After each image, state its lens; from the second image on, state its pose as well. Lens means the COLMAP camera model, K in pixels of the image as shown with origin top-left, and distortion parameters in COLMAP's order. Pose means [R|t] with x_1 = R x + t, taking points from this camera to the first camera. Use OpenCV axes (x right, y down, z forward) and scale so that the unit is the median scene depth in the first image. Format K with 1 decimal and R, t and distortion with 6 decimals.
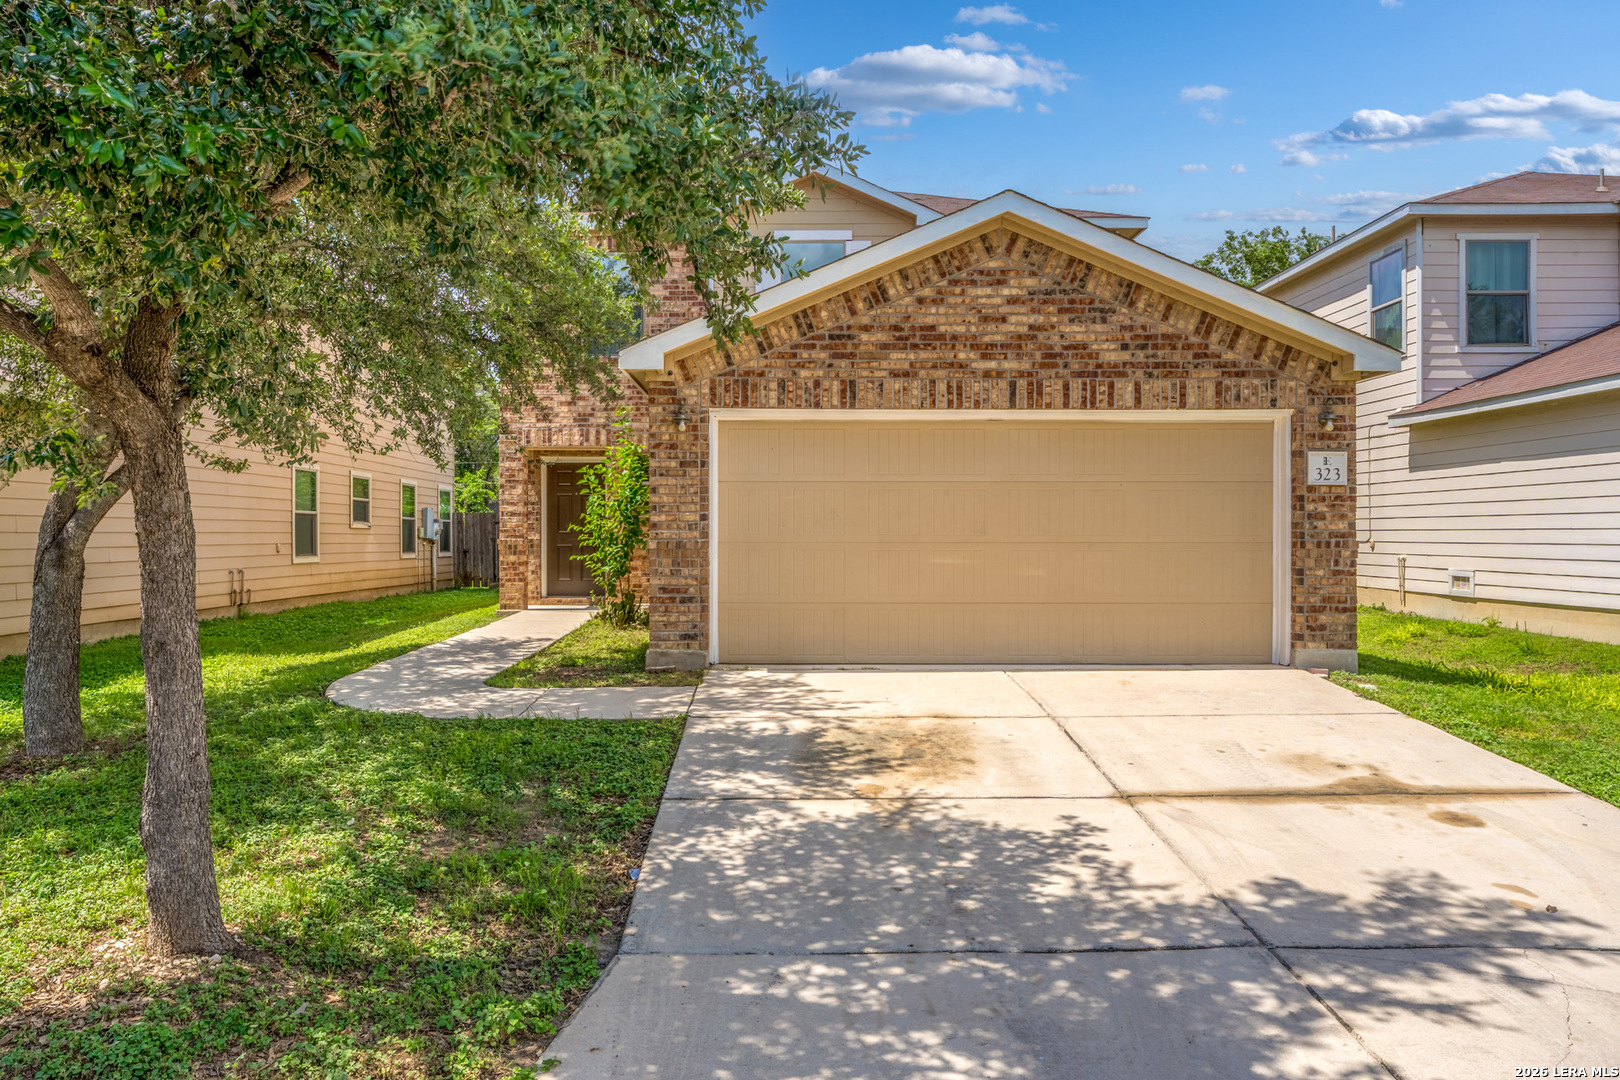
lens RADIAL K [[1085.0, 0, 765.8], [0, 1085.0, 531.5], [0, 0, 1]] dist [-0.023622, 0.044286]
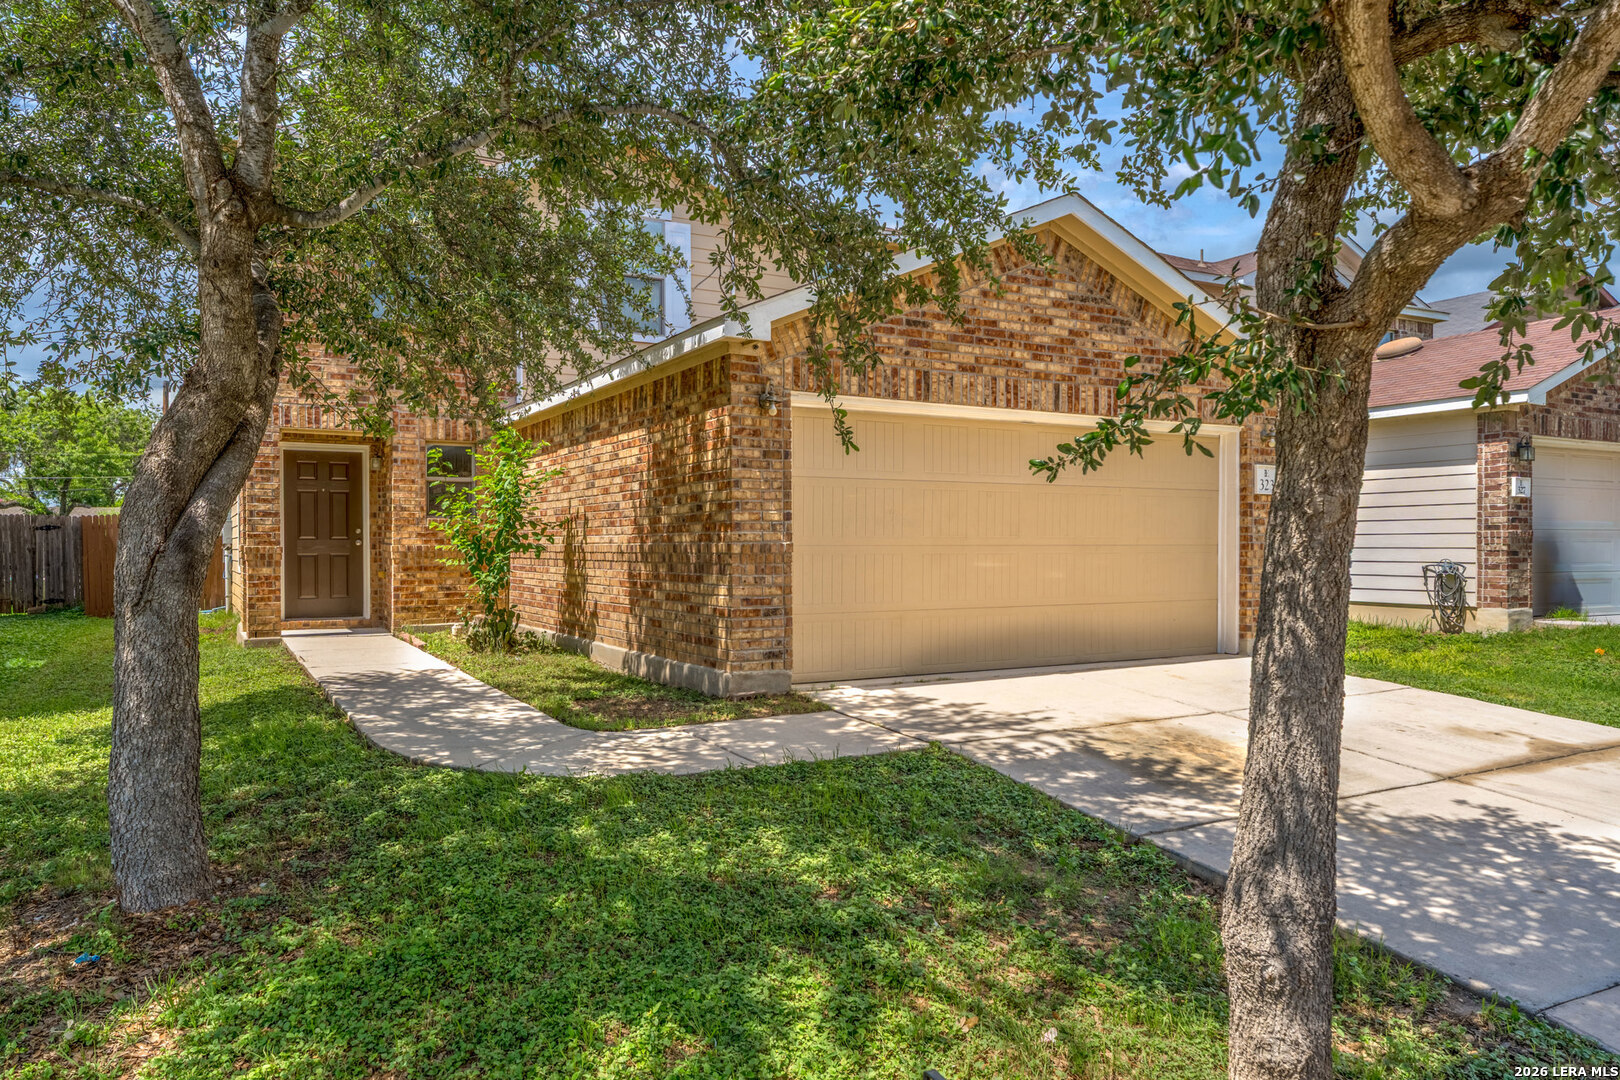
lens RADIAL K [[1088.5, 0, 792.5], [0, 1088.5, 553.8], [0, 0, 1]] dist [-0.018653, 0.034298]
pose [[0.876504, -0.005345, 0.481366, -0.471714], [0.000488, 0.999948, 0.010215, 0.007866], [-0.481395, -0.008719, 0.876460, 0.234786]]
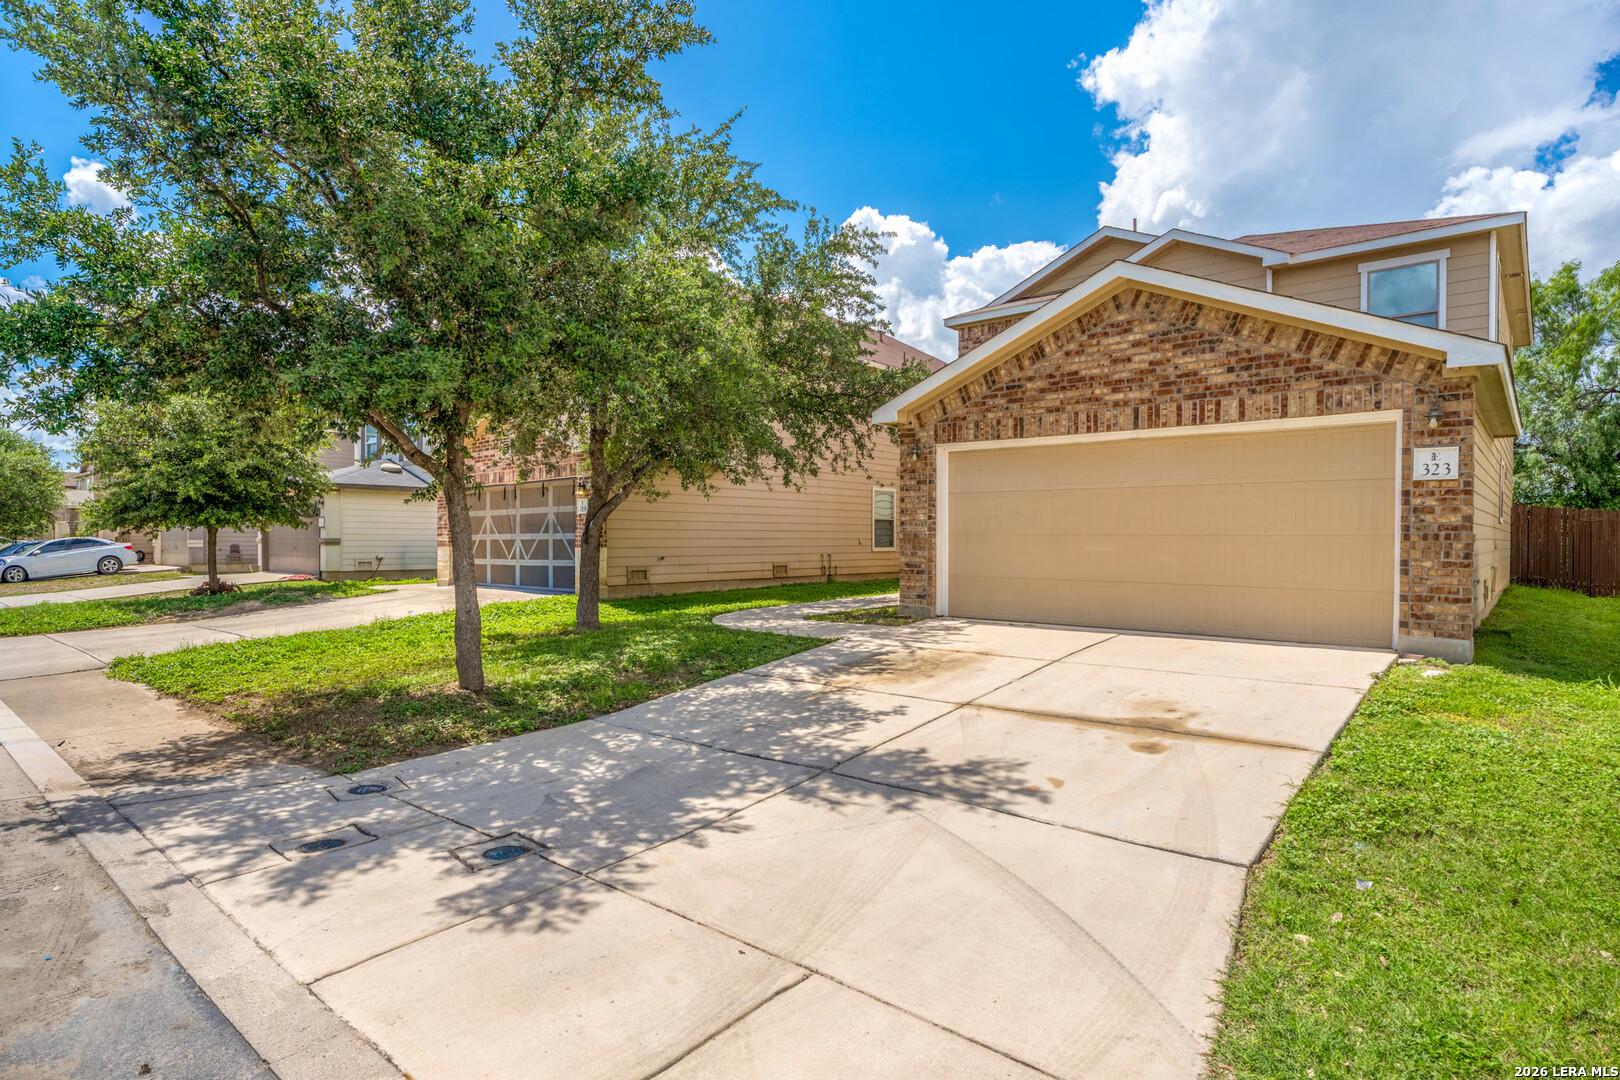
lens RADIAL K [[860.0, 0, 843.9], [0, 860.0, 541.9], [0, 0, 1]] dist [0.001886, 0.000791]
pose [[0.778054, 0.007047, -0.628158, 0.596008], [-0.002694, 0.999965, 0.007881, 0.011782], [0.628192, -0.004440, 0.778046, -0.000569]]
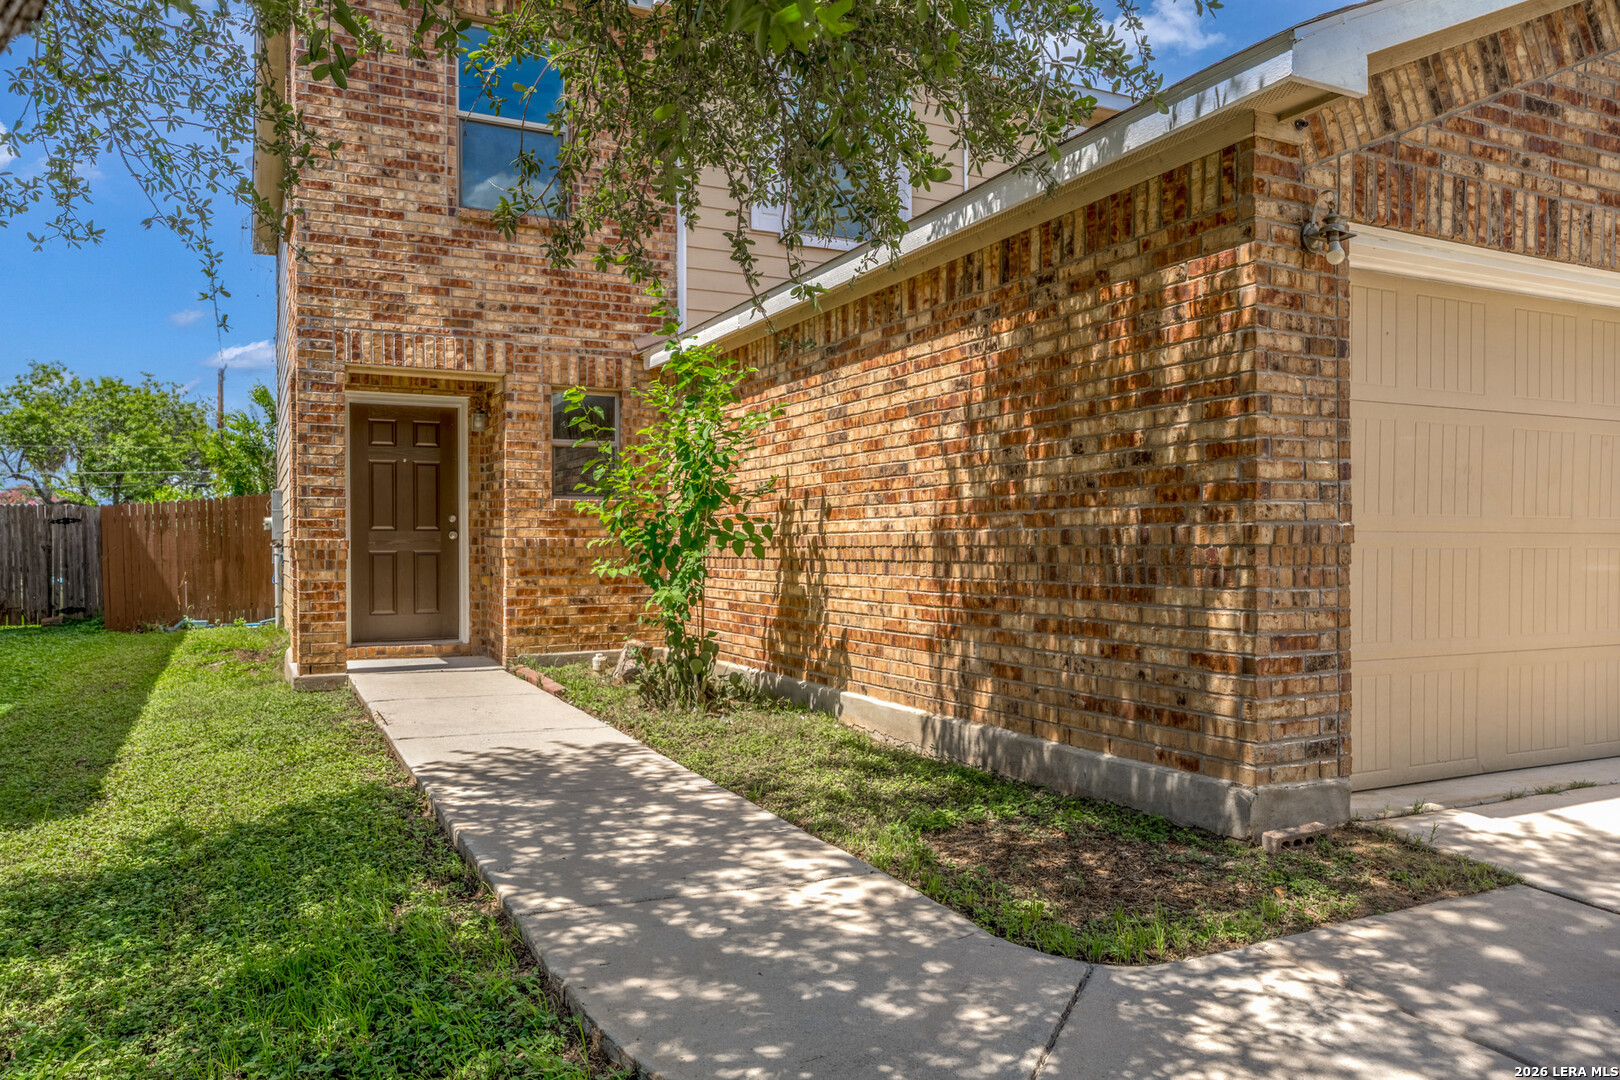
lens RADIAL K [[1145.0, 0, 808.9], [0, 1145.0, 555.6], [0, 0, 1]] dist [-0.020719, 0.032365]
pose [[0.900015, -0.004799, 0.435832, -0.448573], [0.000226, 0.999944, 0.010542, 0.015603], [-0.435859, -0.009389, 0.899966, 0.680312]]
